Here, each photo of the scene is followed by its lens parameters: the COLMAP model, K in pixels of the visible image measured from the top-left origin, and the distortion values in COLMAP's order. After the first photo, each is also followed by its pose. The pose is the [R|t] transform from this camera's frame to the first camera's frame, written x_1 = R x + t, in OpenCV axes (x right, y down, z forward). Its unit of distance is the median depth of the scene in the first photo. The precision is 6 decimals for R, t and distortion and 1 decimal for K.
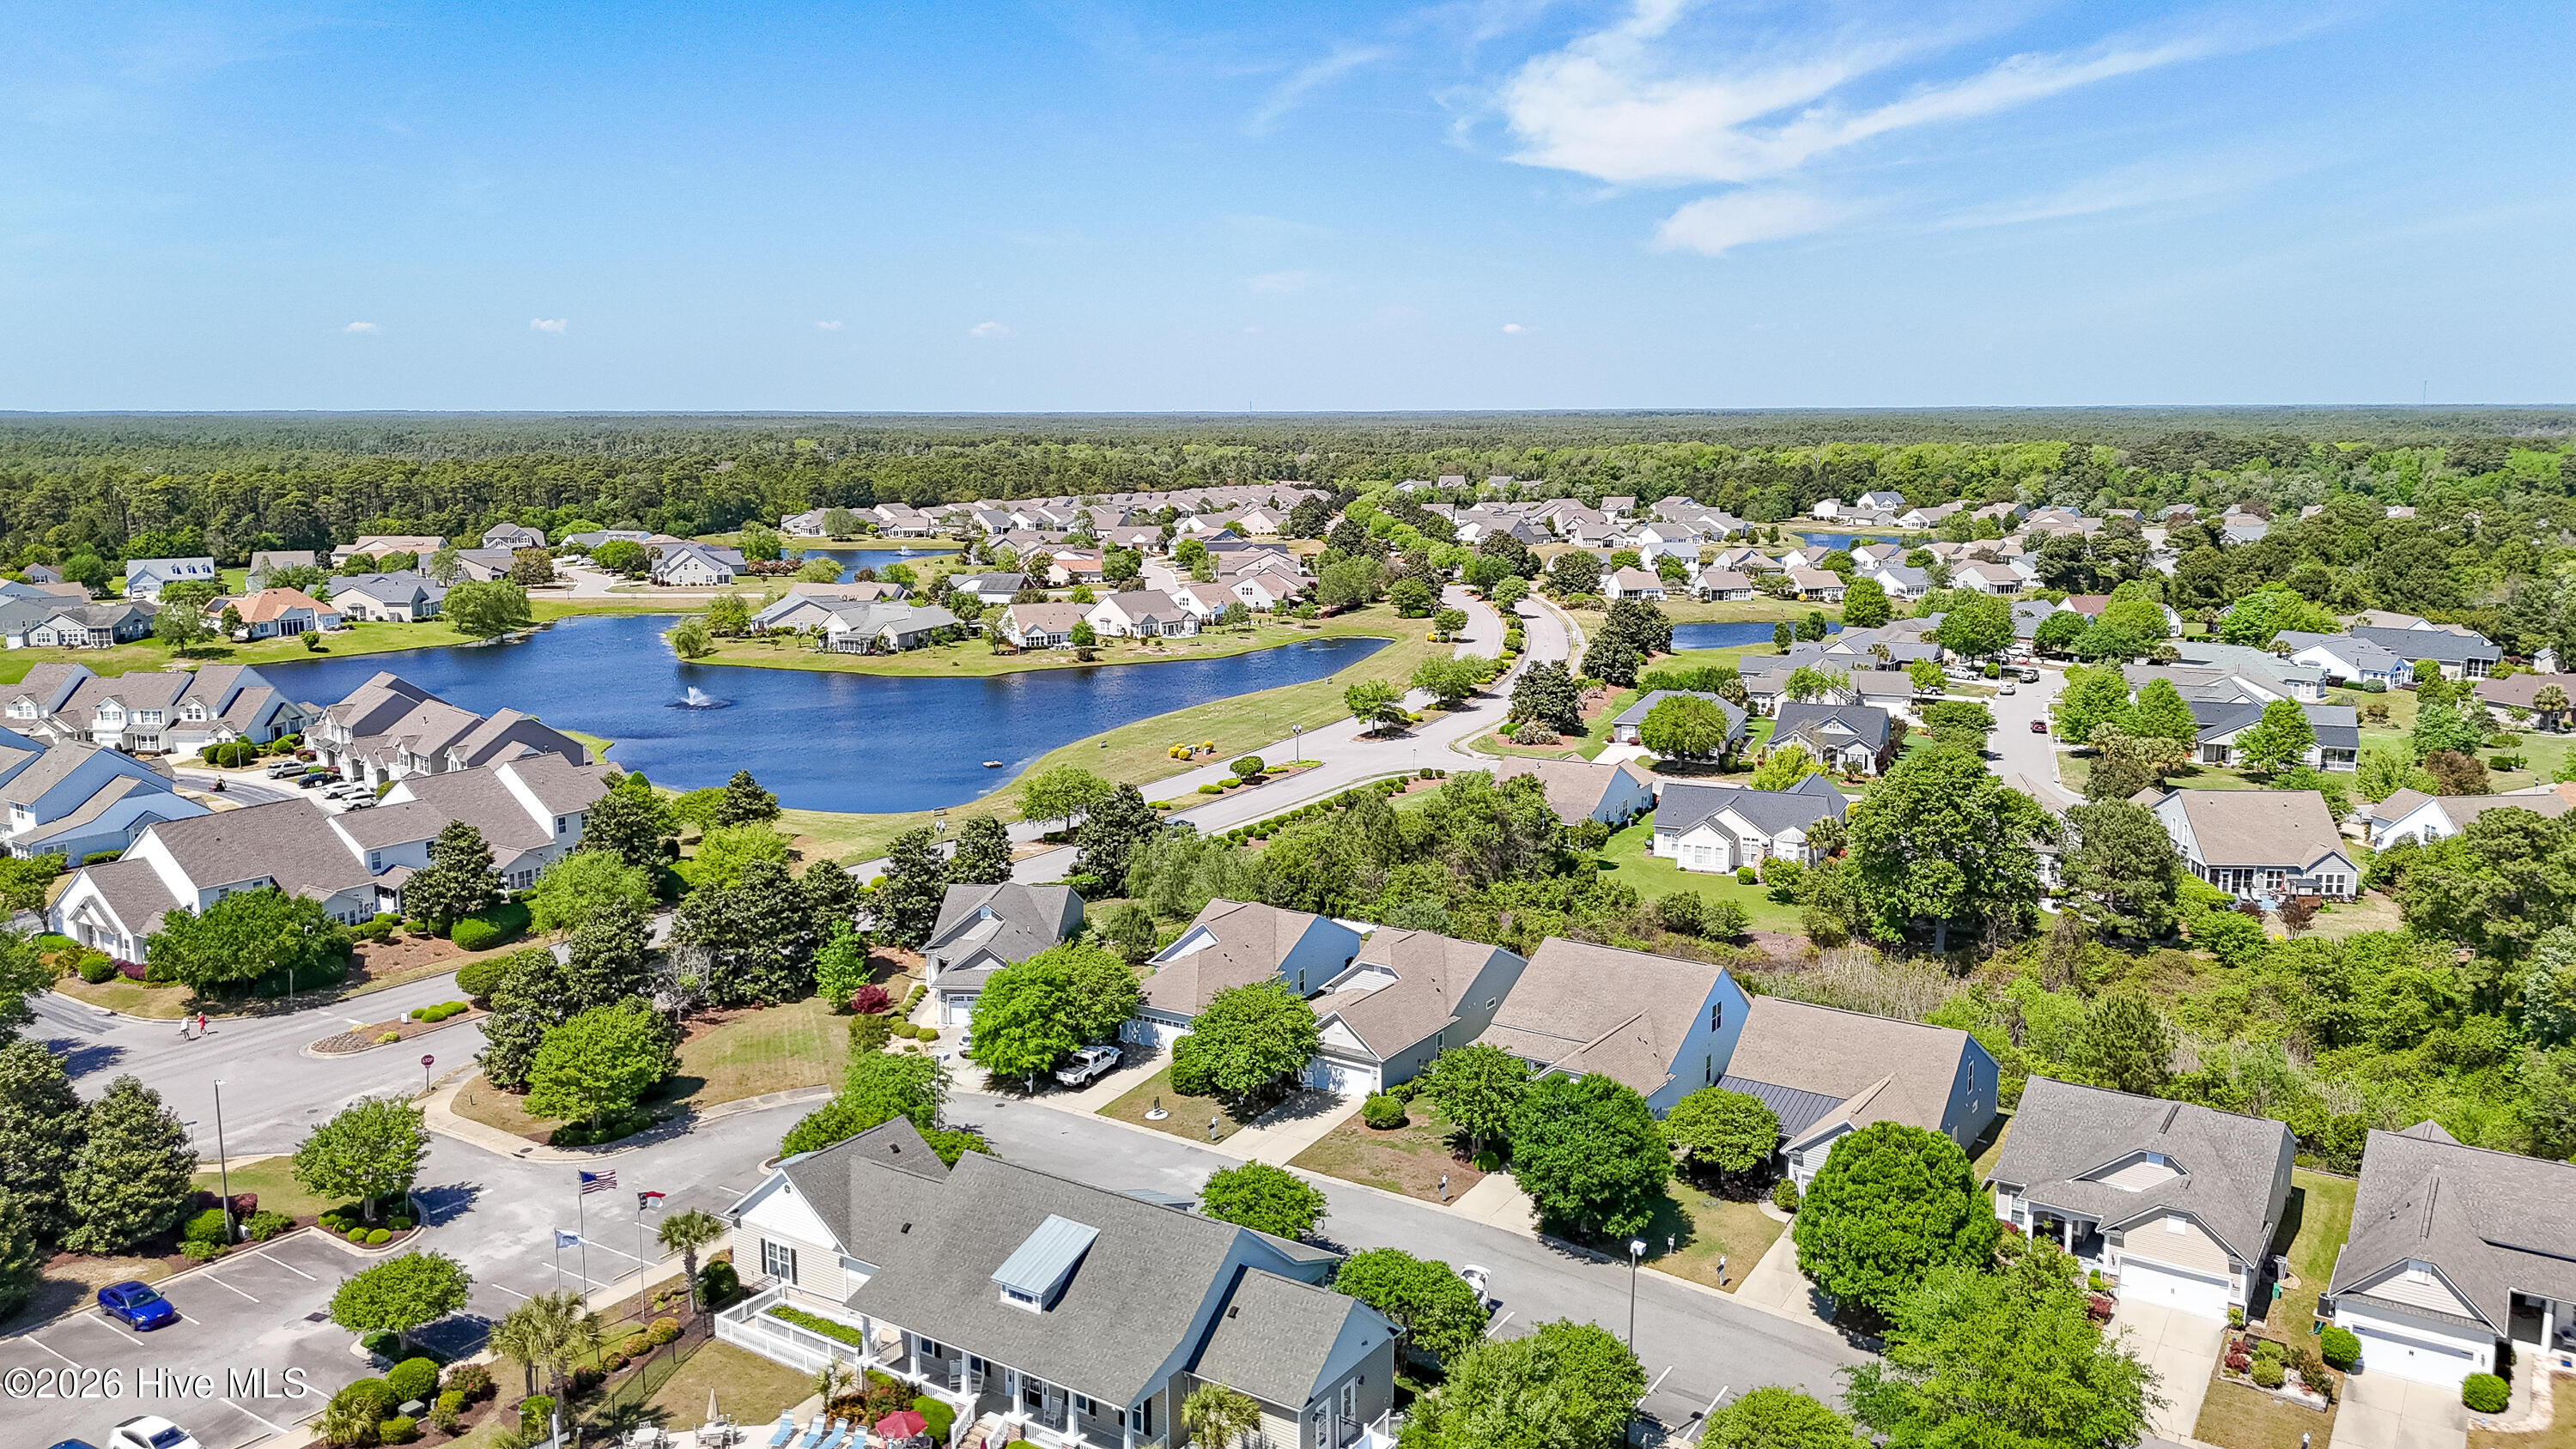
lens RADIAL K [[1900.0, 0, 1244.1], [0, 1900.0, 602.0], [0, 0, 1]] dist [0.077899, -0.080552]
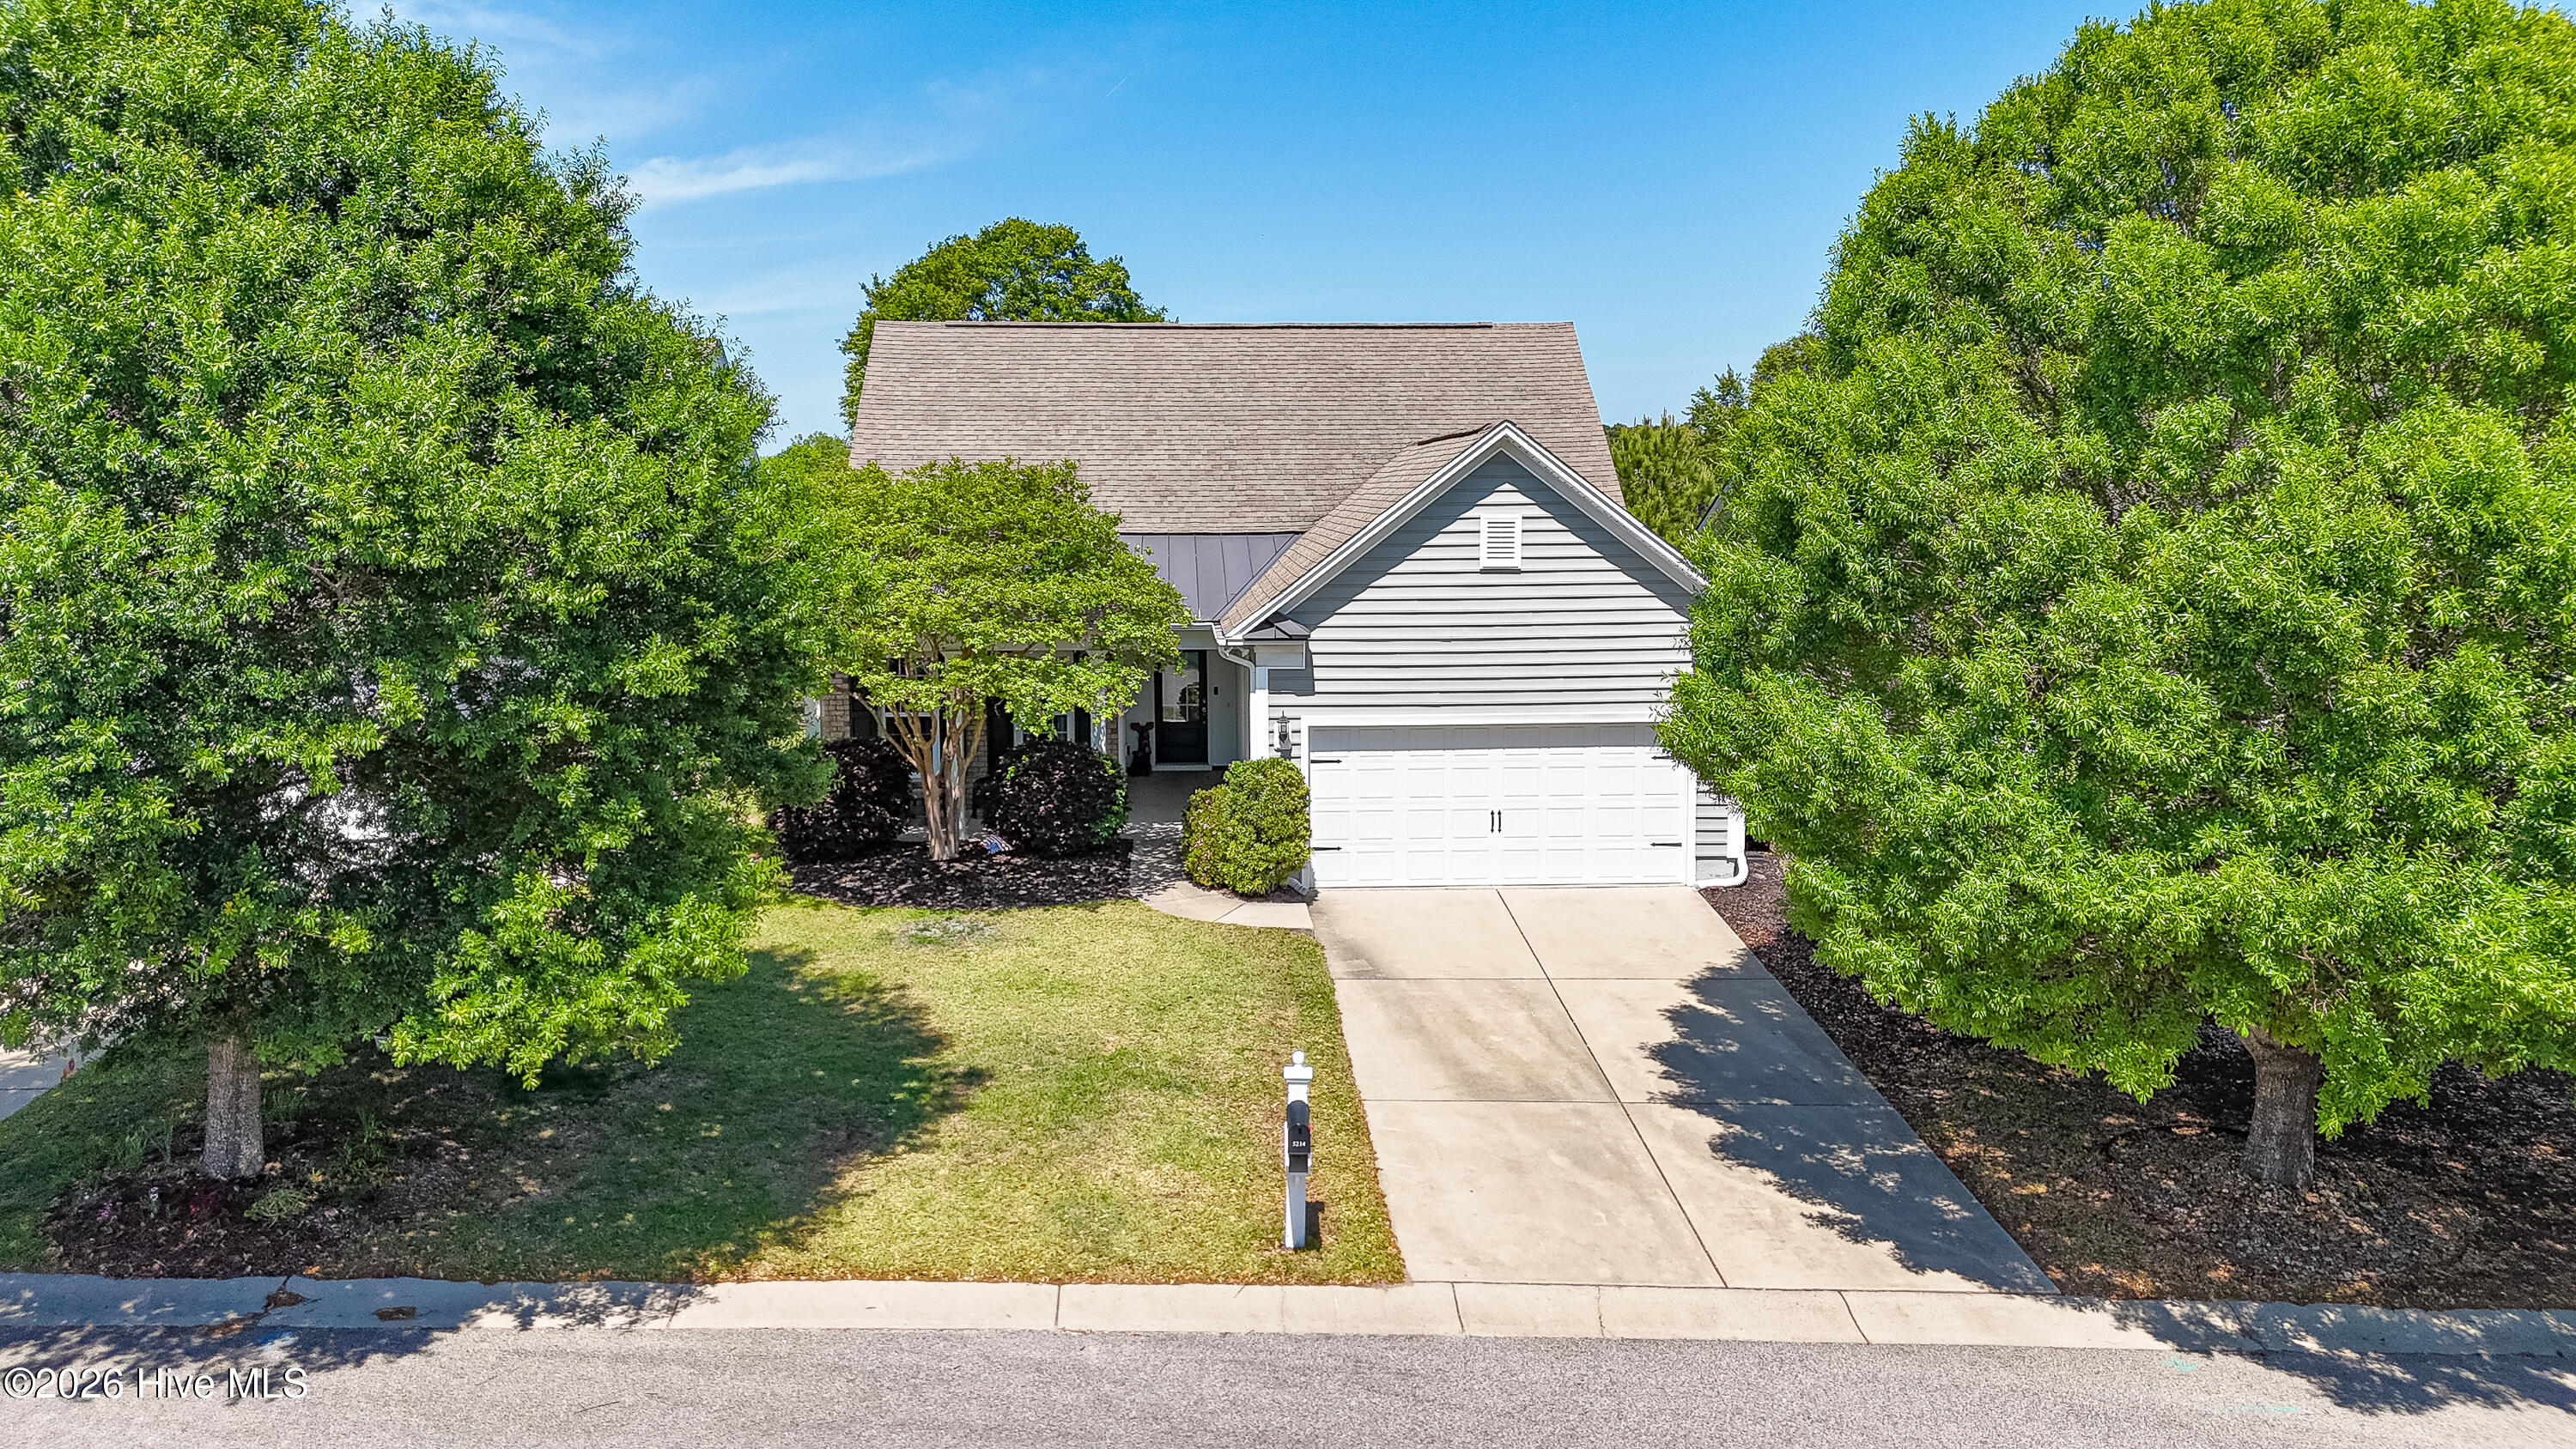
lens RADIAL K [[1905.2, 0, 1288.0], [0, 1905.2, 724.5], [0, 0, 1]] dist [0.123792, -0.217327]
pose [[0.780744, -0.060941, 0.621872, 0.053851], [0.056647, 0.998038, 0.026685, 0.104955], [-0.622278, 0.014393, 0.782664, 0.298081]]
